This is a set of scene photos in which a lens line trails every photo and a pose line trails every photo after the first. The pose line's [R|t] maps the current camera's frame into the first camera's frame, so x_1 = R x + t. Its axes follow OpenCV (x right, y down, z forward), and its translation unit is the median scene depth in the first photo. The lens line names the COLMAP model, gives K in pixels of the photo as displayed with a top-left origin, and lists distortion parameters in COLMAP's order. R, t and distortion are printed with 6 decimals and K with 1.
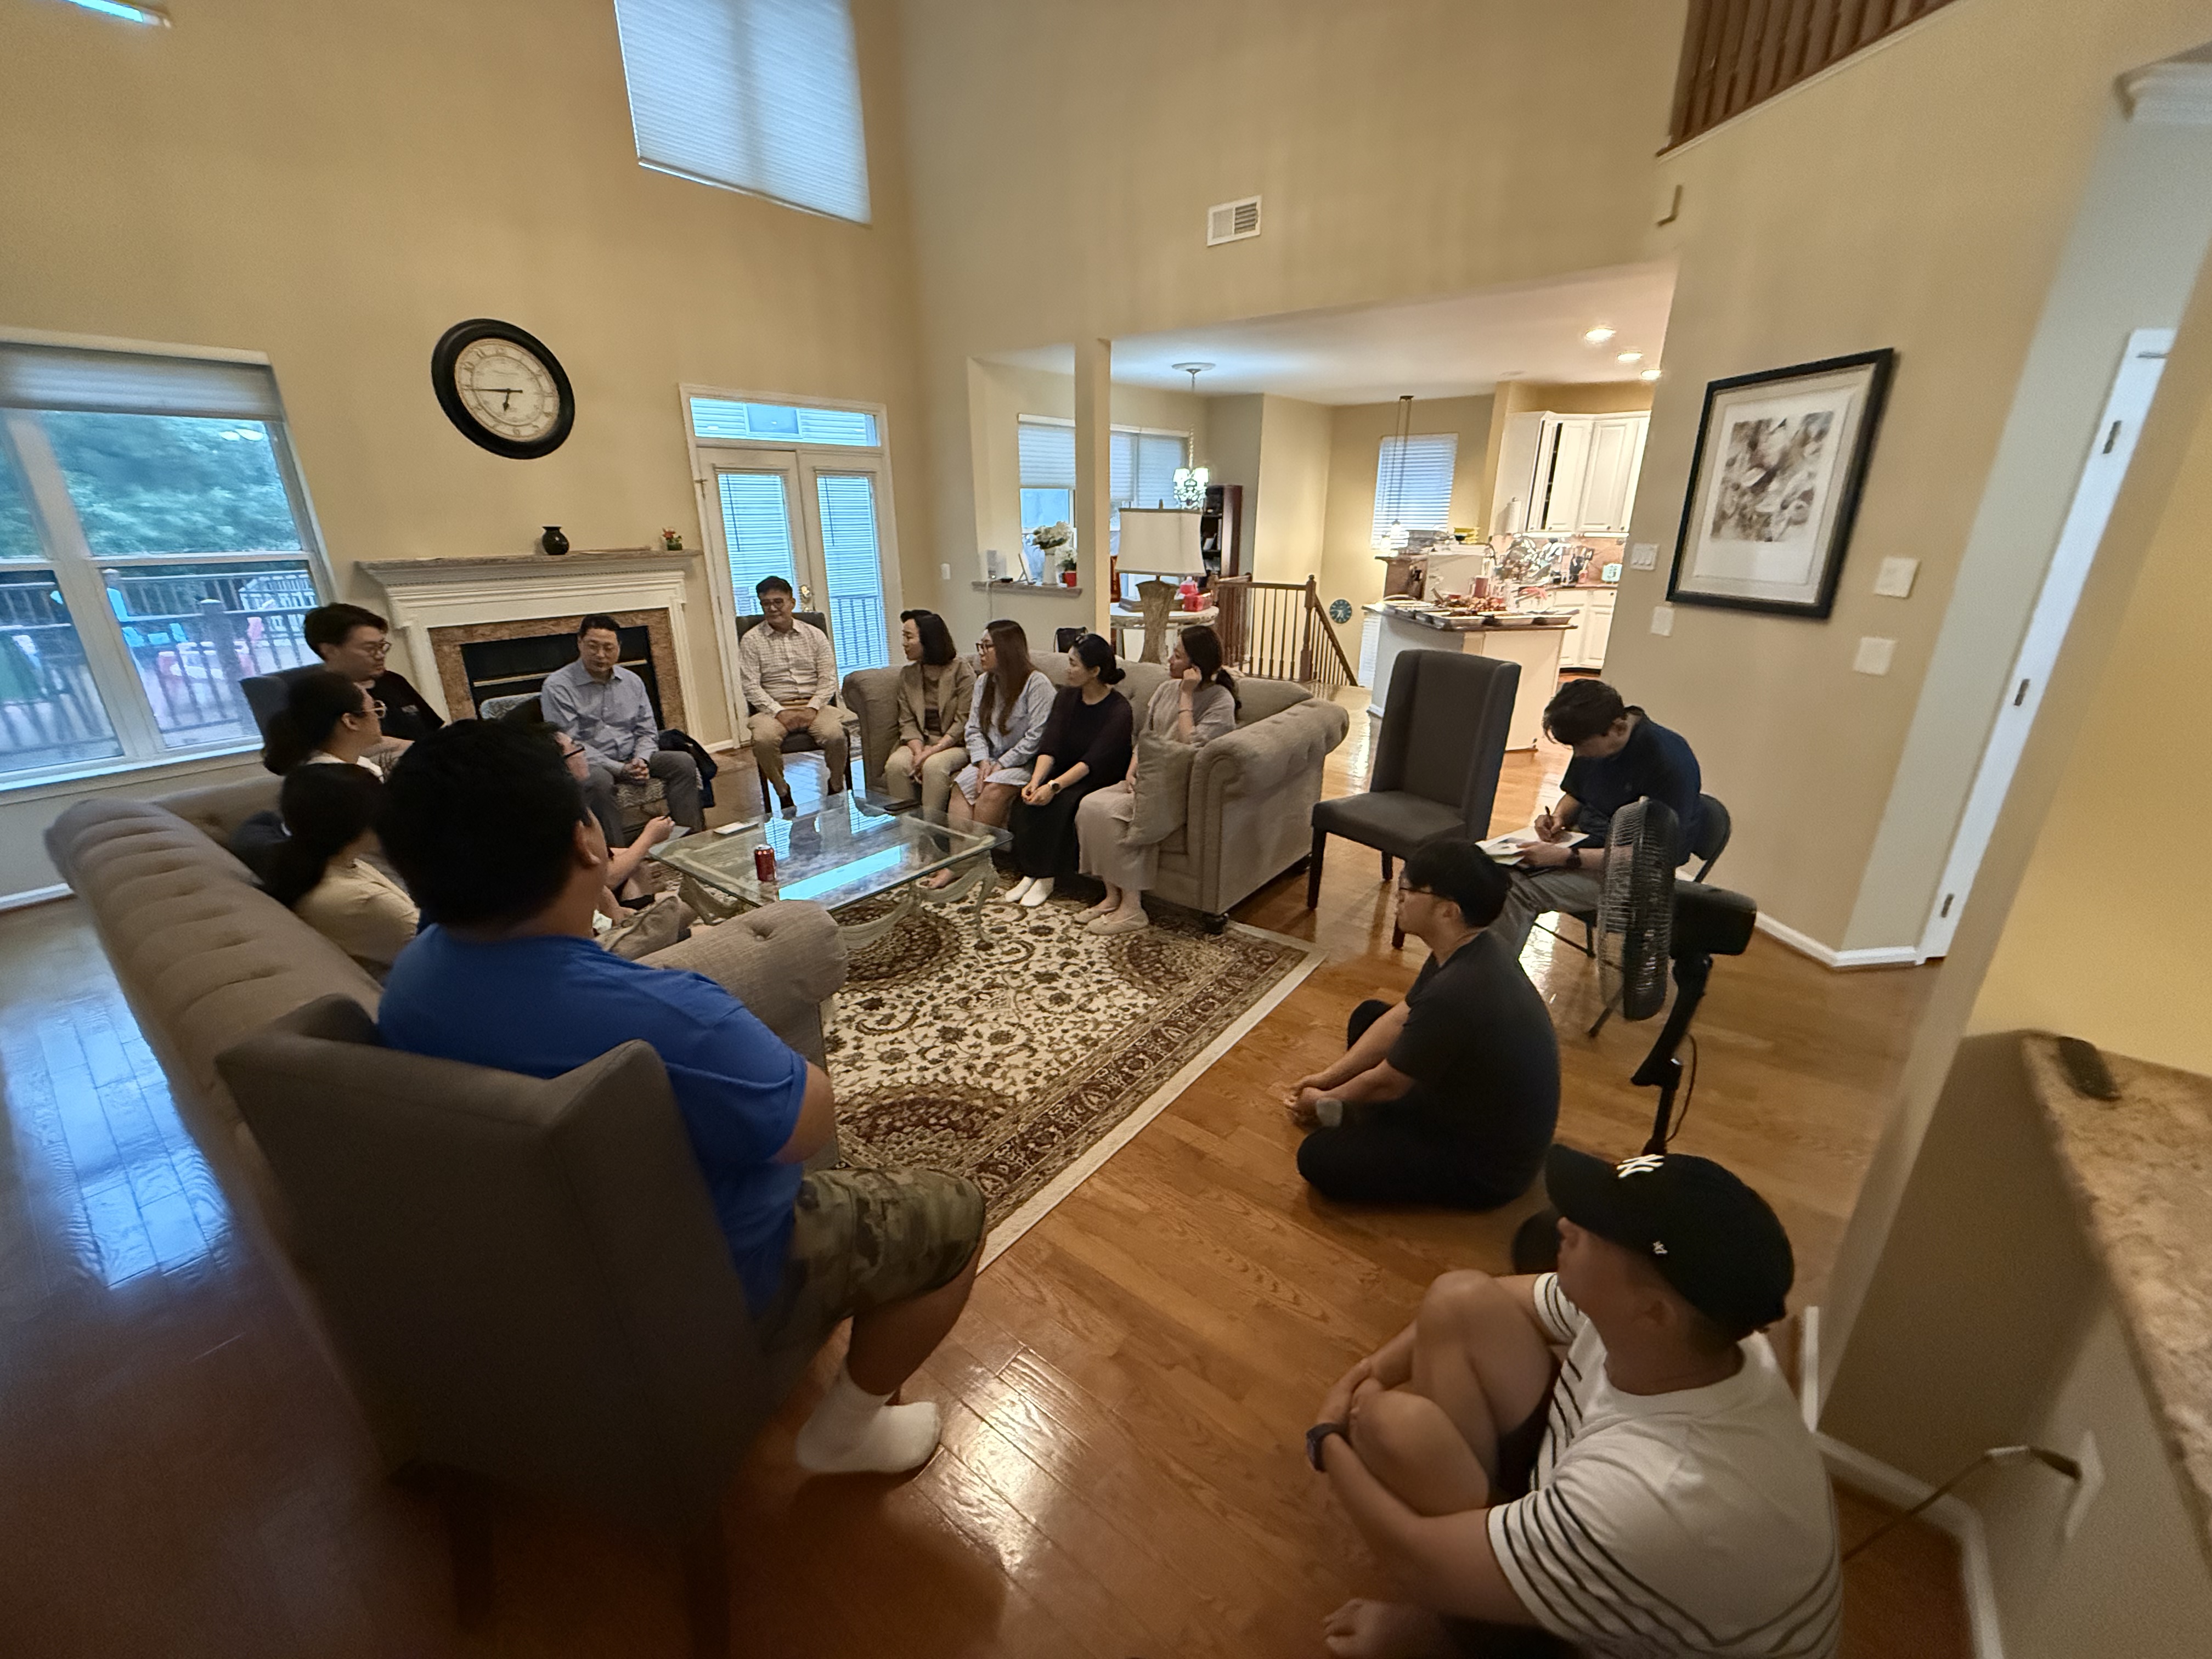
lens RADIAL K [[886.5, 0, 1110.0], [0, 886.5, 827.0], [0, 0, 1]] dist [-0.003322, 0.000009]
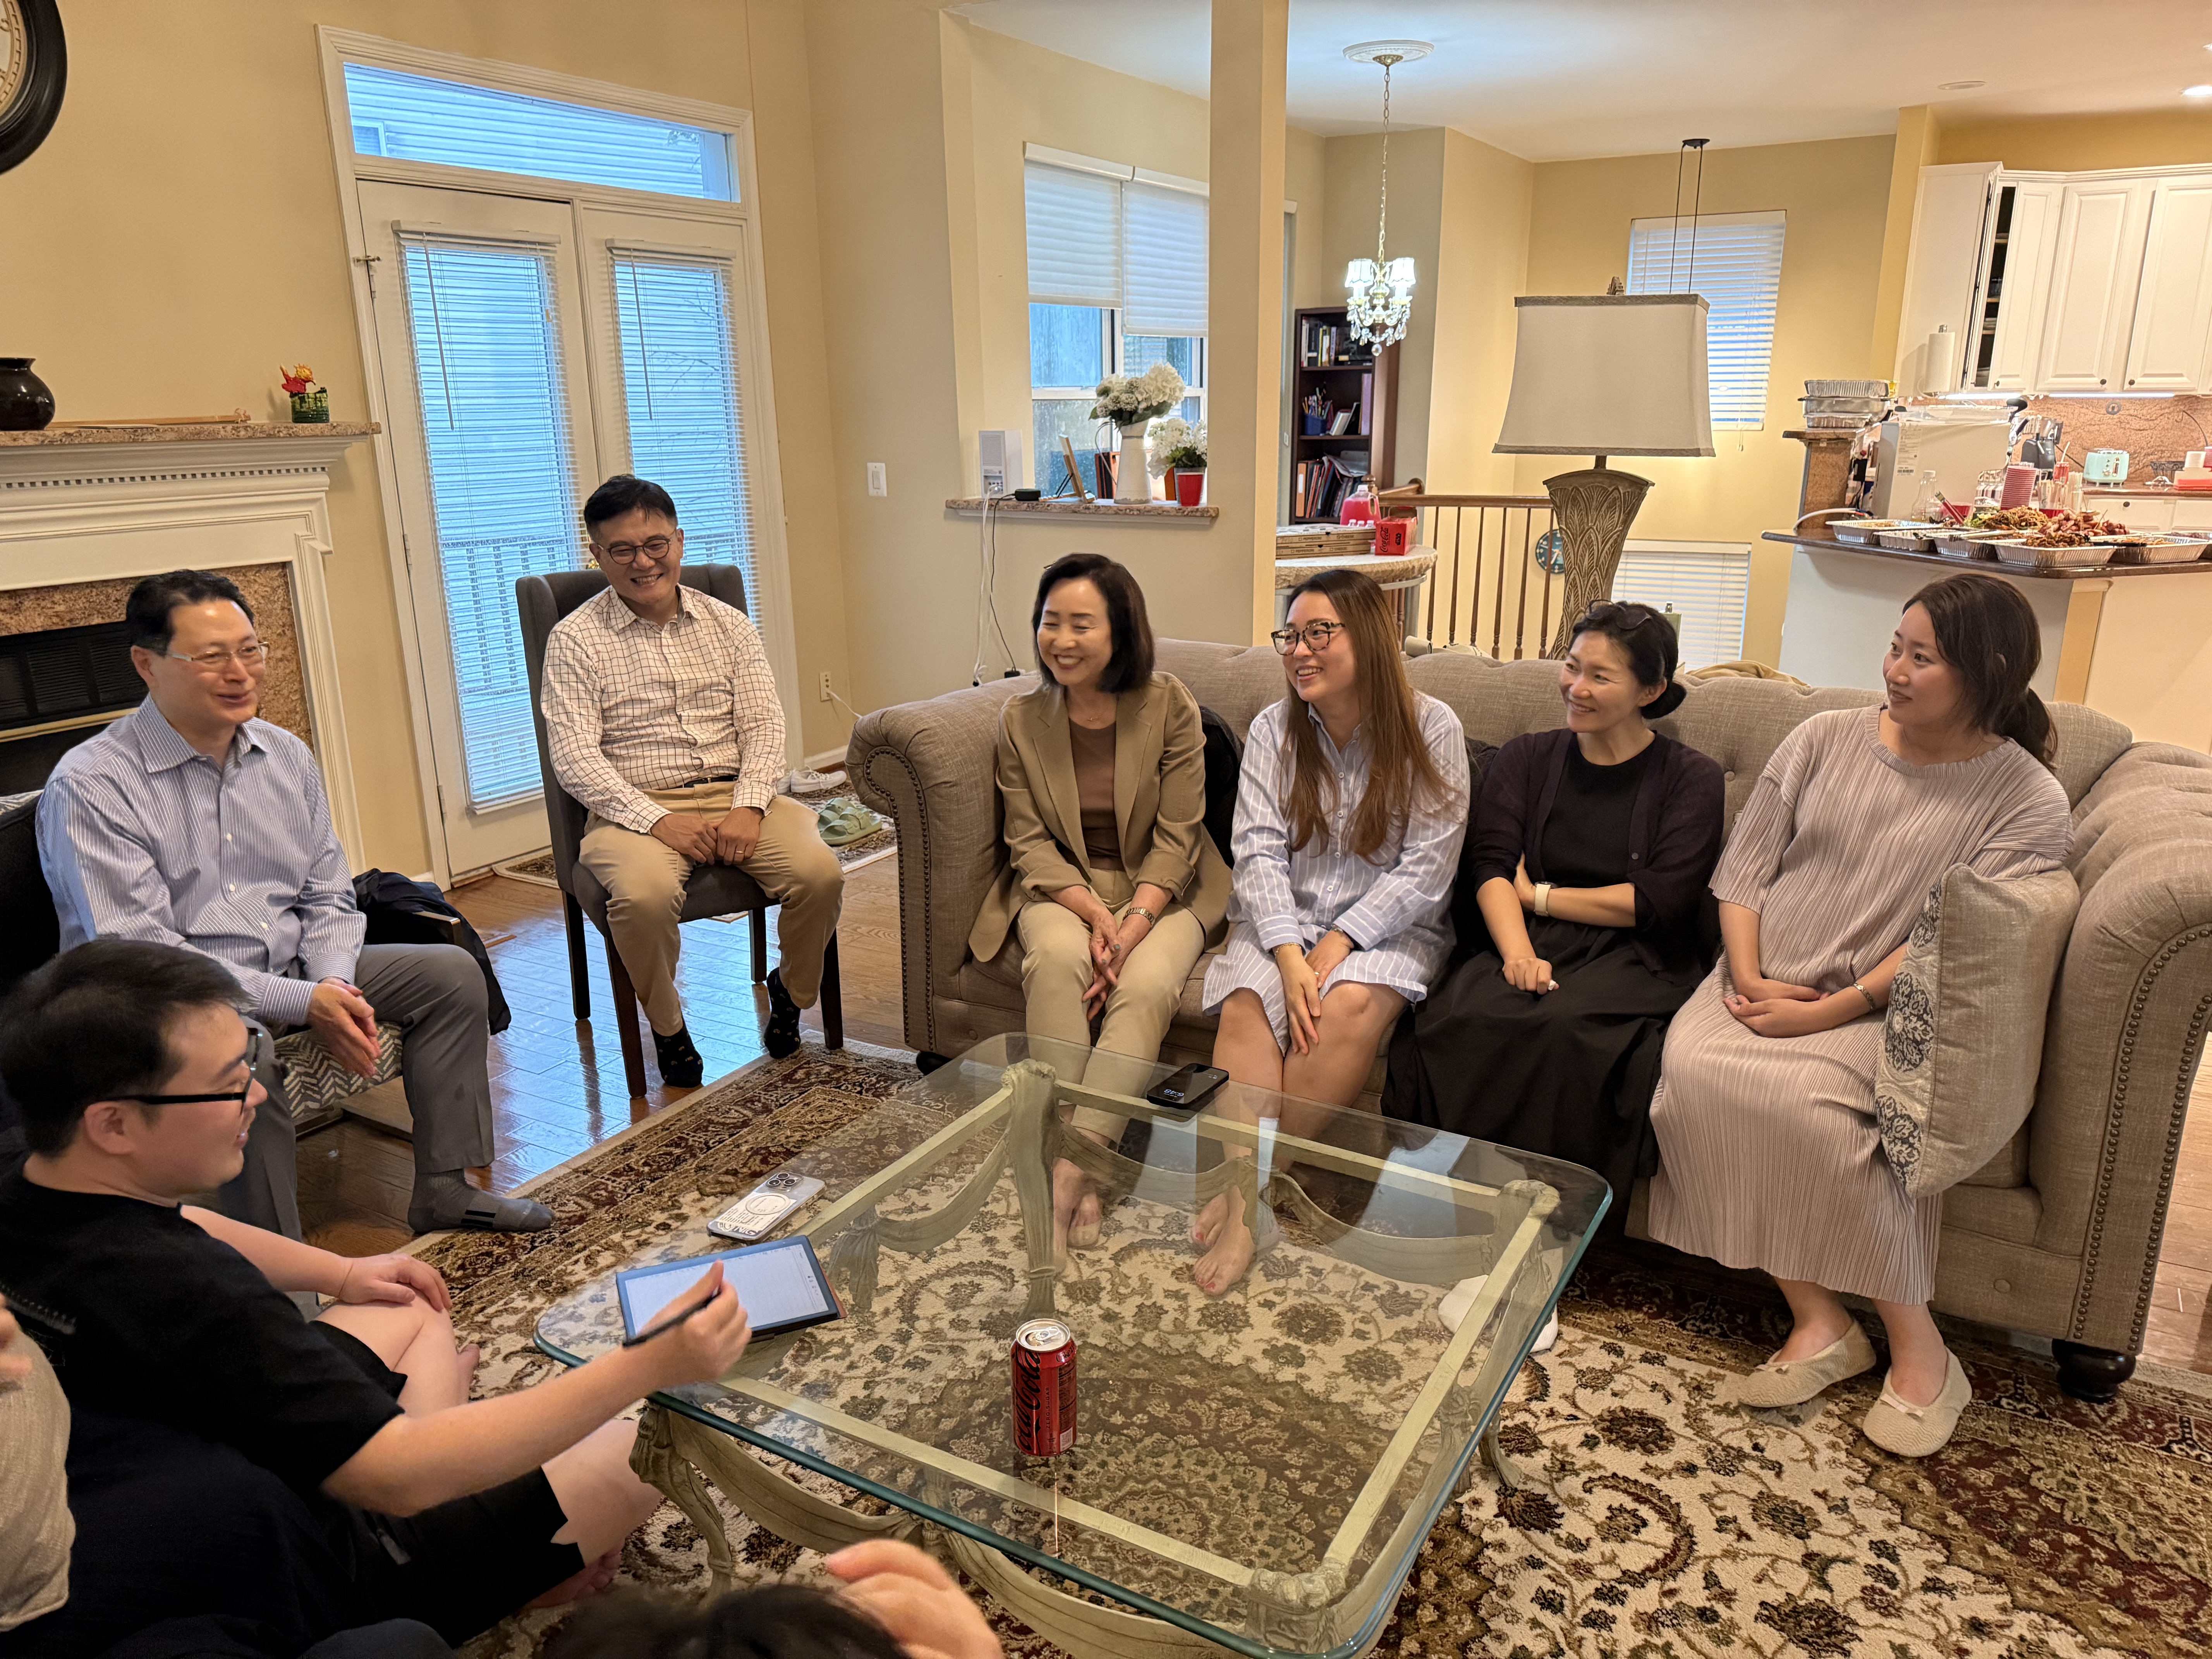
lens RADIAL K [[1561.0, 0, 1100.3], [0, 1561.0, 832.6], [0, 0, 1]] dist [0.019609, -0.011009]
pose [[0.990735, -0.042349, 0.129034, -0.251911], [0.051587, 0.996274, -0.069115, -0.061499], [-0.125626, 0.075132, 0.989229, 0.277399]]
